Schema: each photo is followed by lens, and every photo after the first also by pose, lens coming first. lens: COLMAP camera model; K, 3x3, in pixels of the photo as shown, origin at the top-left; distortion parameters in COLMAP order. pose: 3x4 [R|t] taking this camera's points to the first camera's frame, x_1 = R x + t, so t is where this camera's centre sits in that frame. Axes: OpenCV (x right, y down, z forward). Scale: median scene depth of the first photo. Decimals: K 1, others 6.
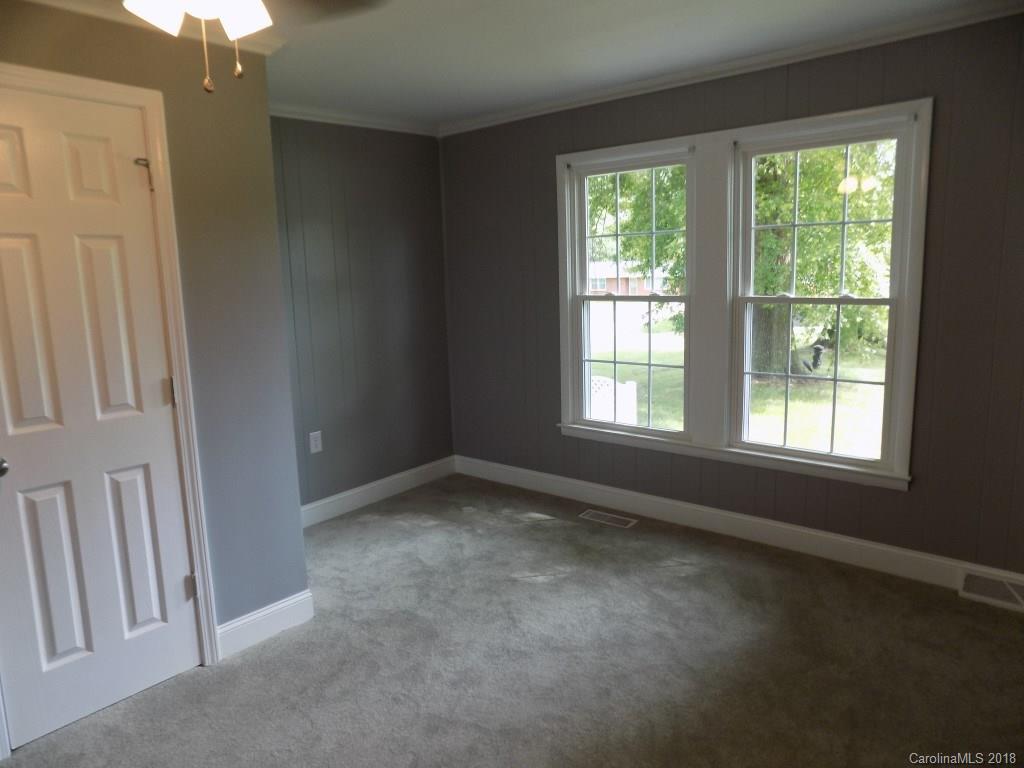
lens RADIAL K [[702.9, 0, 512.0], [0, 702.9, 384.0], [0, 0, 1]] dist [-0.050522, 0.072120]
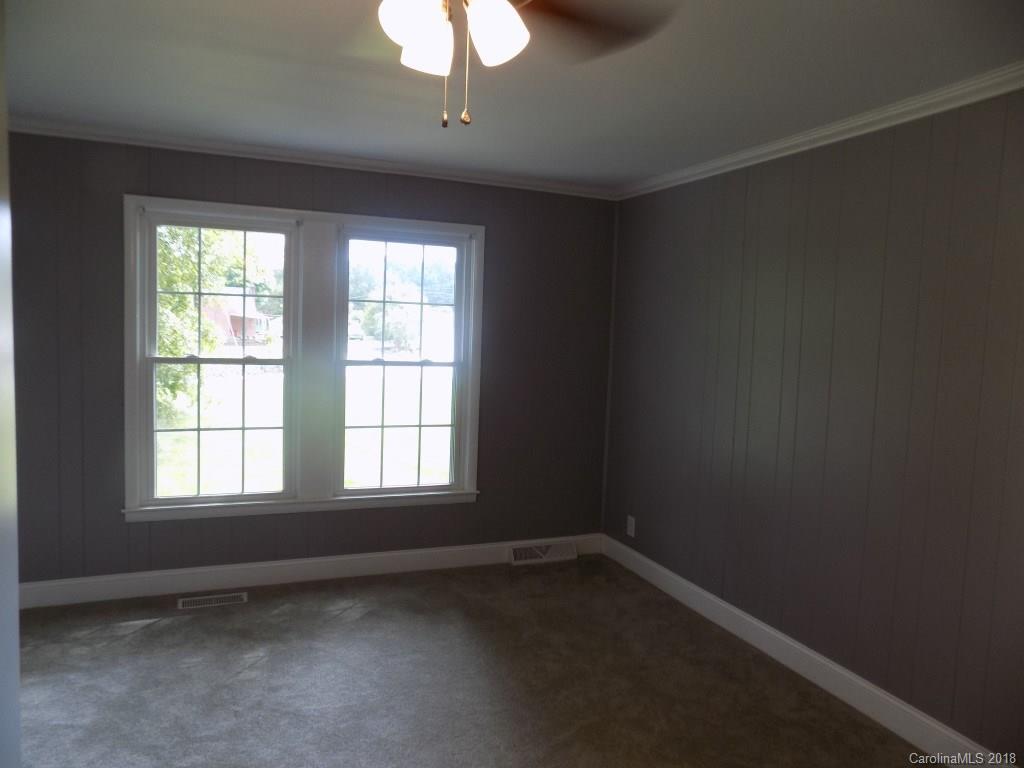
lens RADIAL K [[702.9, 0, 512.0], [0, 702.9, 384.0], [0, 0, 1]] dist [-0.050522, 0.072120]
pose [[0.467622, -0.024119, 0.883599, -0.524632], [0.097321, 0.994955, -0.024346, -0.031169], [-0.878554, 0.097377, 0.467611, 0.226594]]
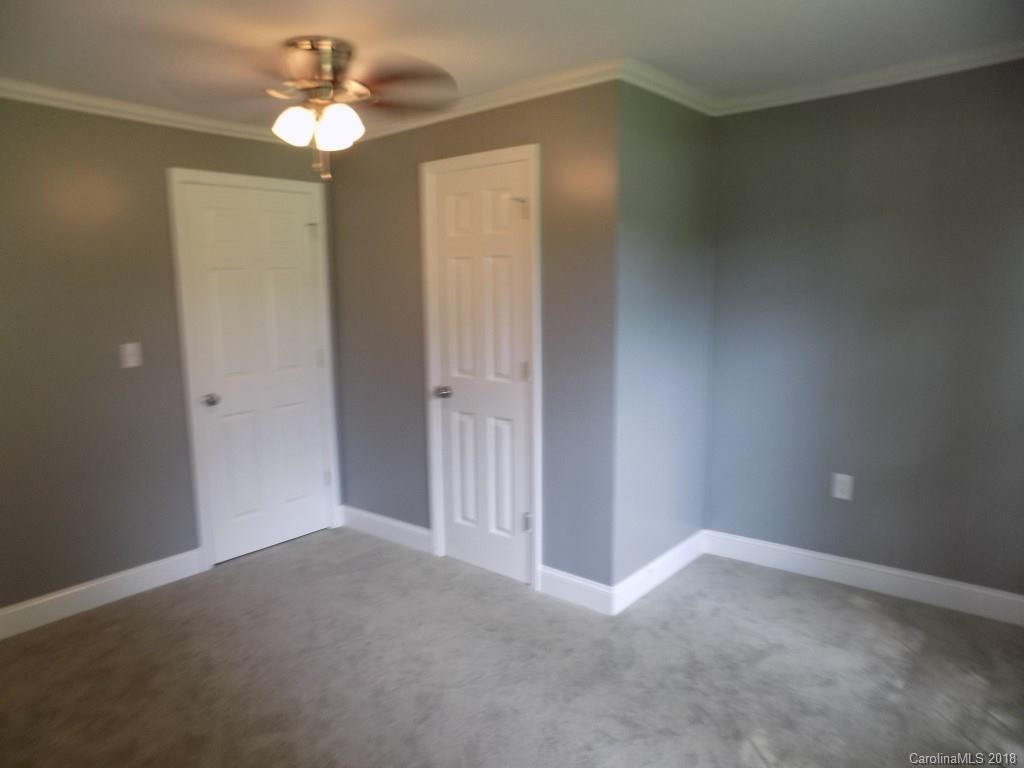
lens RADIAL K [[702.9, 0, 512.0], [0, 702.9, 384.0], [0, 0, 1]] dist [-0.050522, 0.072120]
pose [[0.023427, 0.184624, -0.982530, 0.555224], [-0.156831, 0.971310, 0.178777, -0.135160], [0.987348, 0.149903, 0.051709, 0.619501]]
